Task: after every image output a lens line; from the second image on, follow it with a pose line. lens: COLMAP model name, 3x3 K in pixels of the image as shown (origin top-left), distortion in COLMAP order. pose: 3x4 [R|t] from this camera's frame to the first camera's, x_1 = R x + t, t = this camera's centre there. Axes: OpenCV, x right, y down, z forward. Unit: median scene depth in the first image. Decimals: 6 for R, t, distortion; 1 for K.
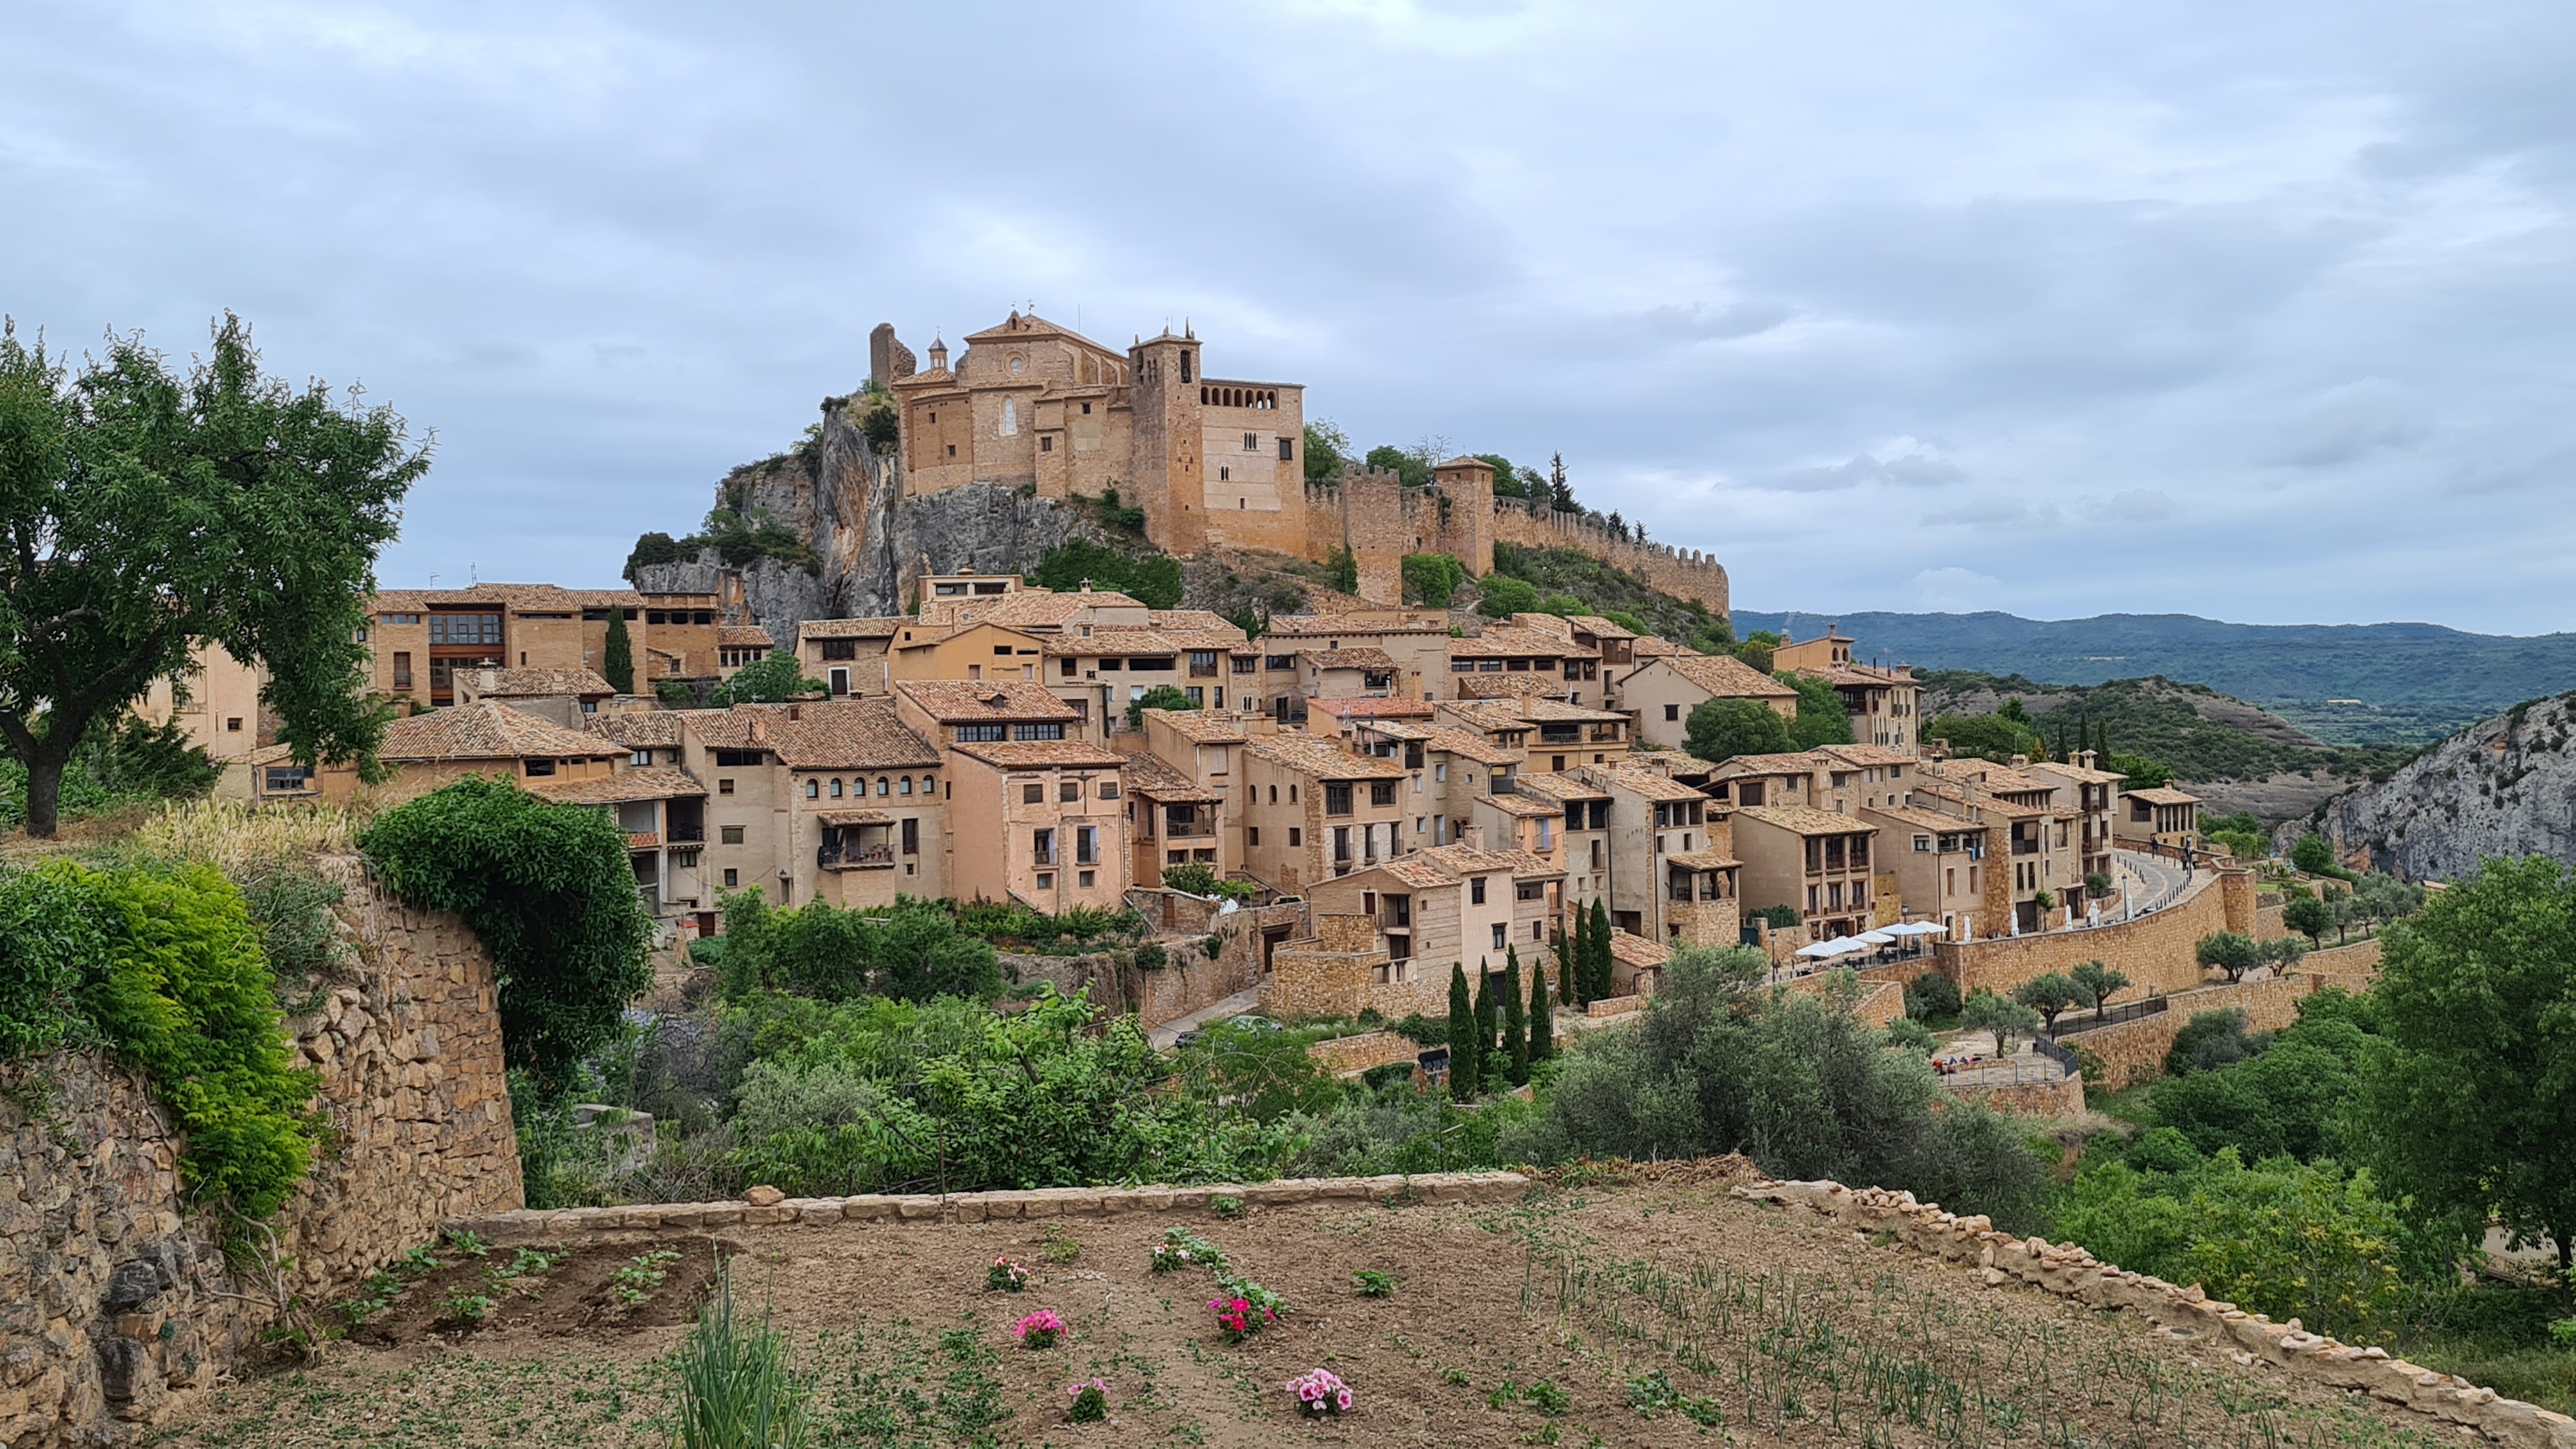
lens RADIAL K [[2616.5, 0, 1261.6], [0, 2616.5, 735.1], [0, 0, 1]] dist [0.000151, 0.000000]
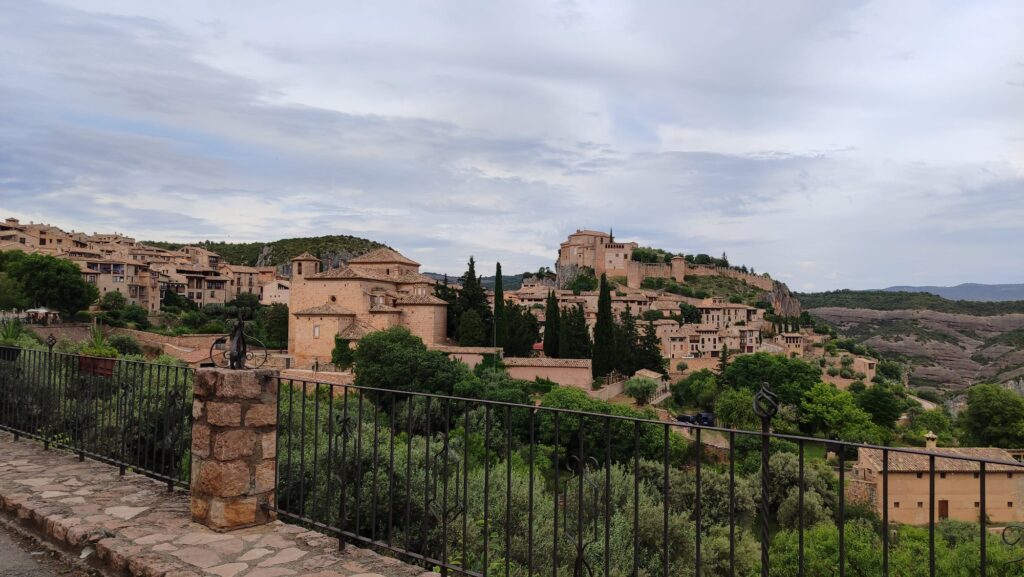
lens RADIAL K [[691.7, 0, 511.2], [0, 691.7, 291.9], [0, 0, 1]] dist [0.026310, -0.000542]
pose [[0.857715, 0.015319, -0.513897, 0.654352], [-0.029295, 0.999388, -0.019104, -0.015158], [0.513290, 0.031441, 0.857639, -0.292955]]
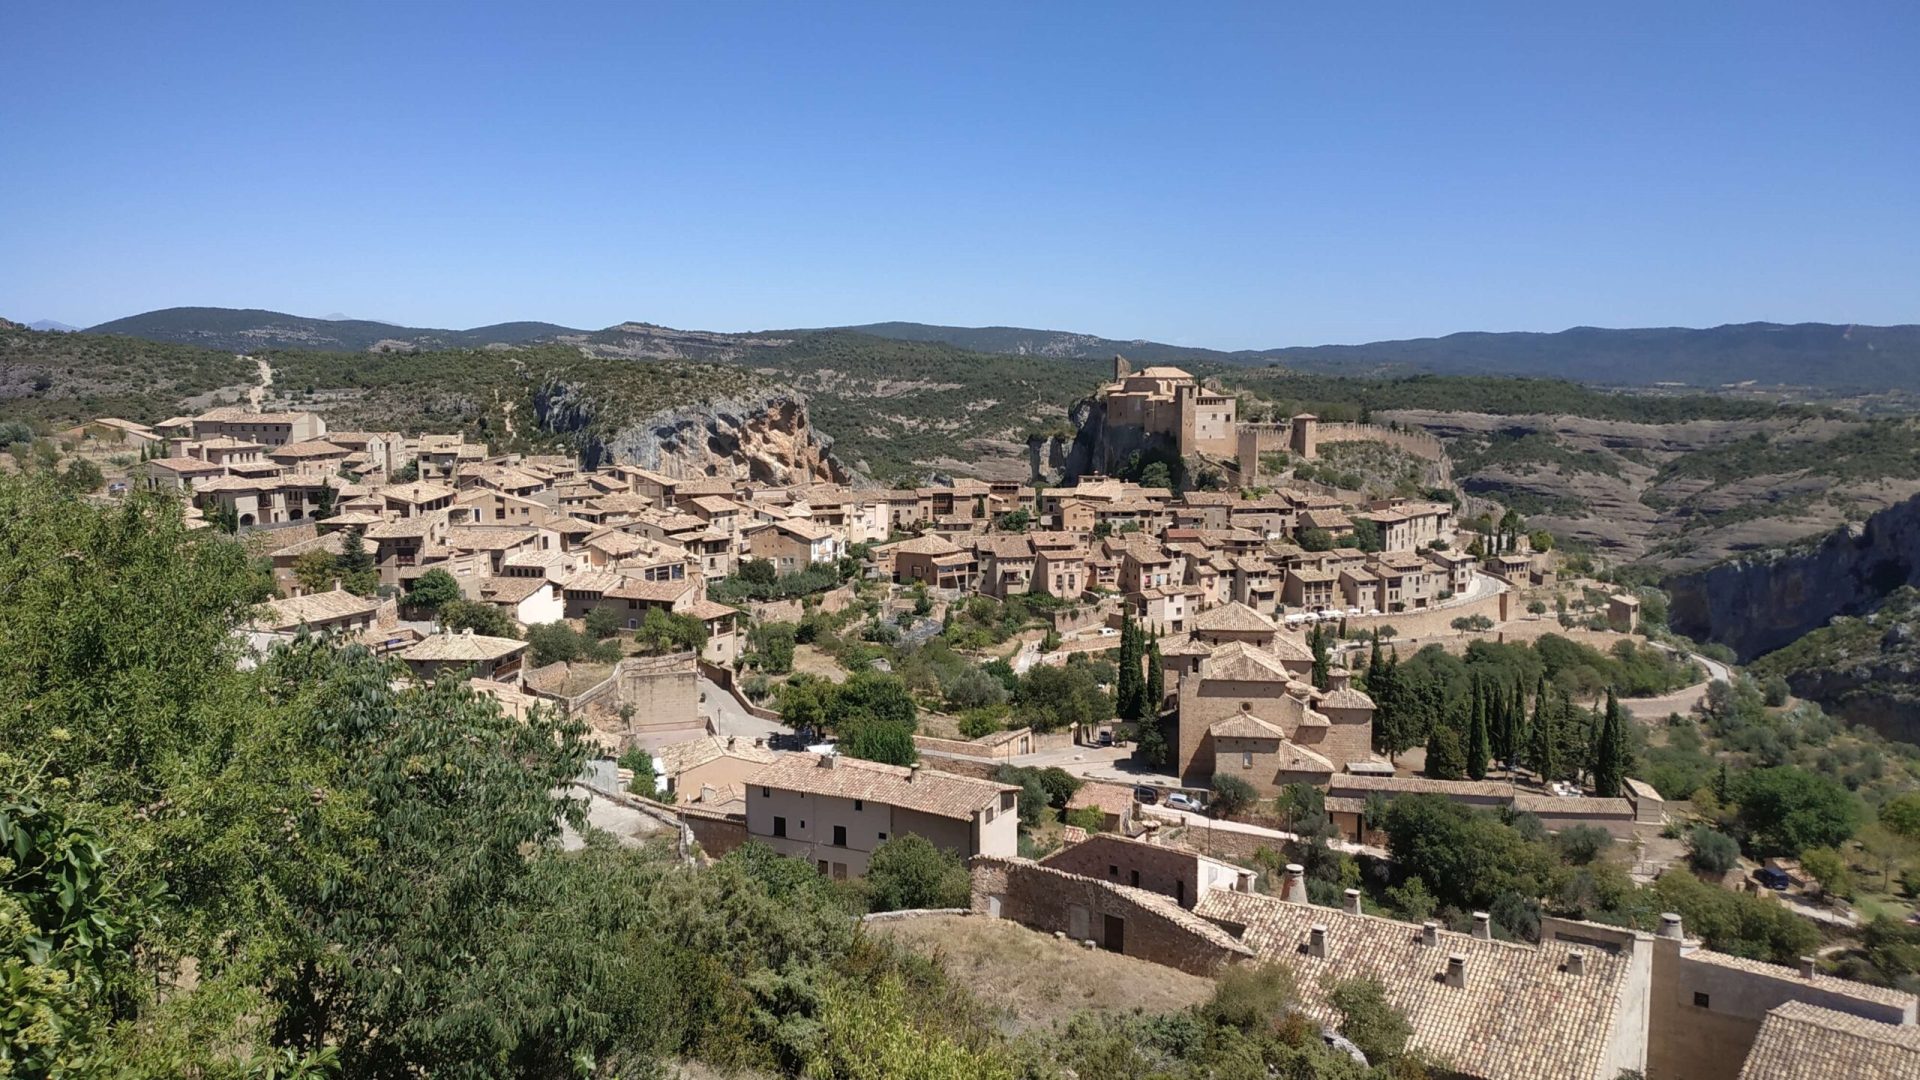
lens RADIAL K [[1297.0, 0, 947.9], [0, 1297.0, 527.3], [0, 0, 1]] dist [0.026310, -0.000542]
pose [[0.918082, 0.061461, -0.391597, 0.403483], [-0.017405, 0.993204, 0.115078, -0.199349], [0.396009, -0.098836, 0.912912, -0.651885]]
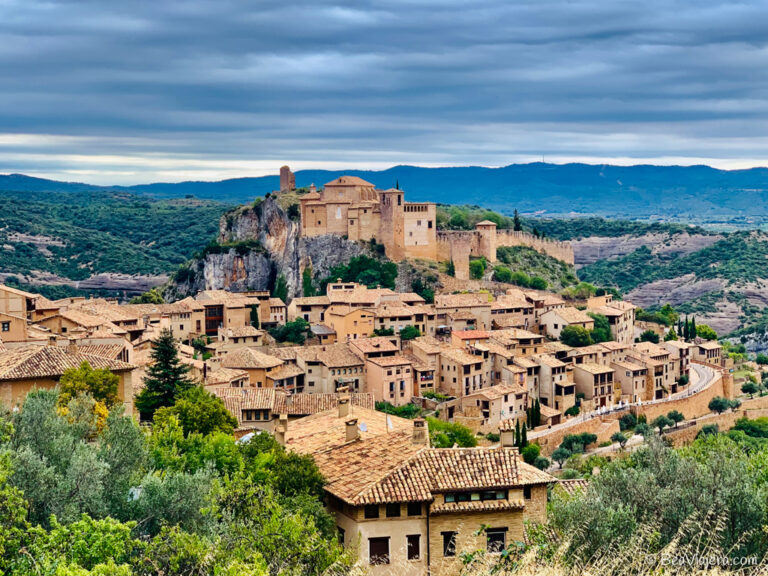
lens RADIAL K [[1277.0, 0, 386.5], [0, 1277.0, 286.2], [0, 0, 1]] dist [0.034682, 0.000000]
pose [[0.999425, 0.010657, 0.032177, -0.117315], [-0.012403, 0.998434, 0.054541, -0.156567], [-0.031545, -0.054909, 0.997993, -0.642025]]
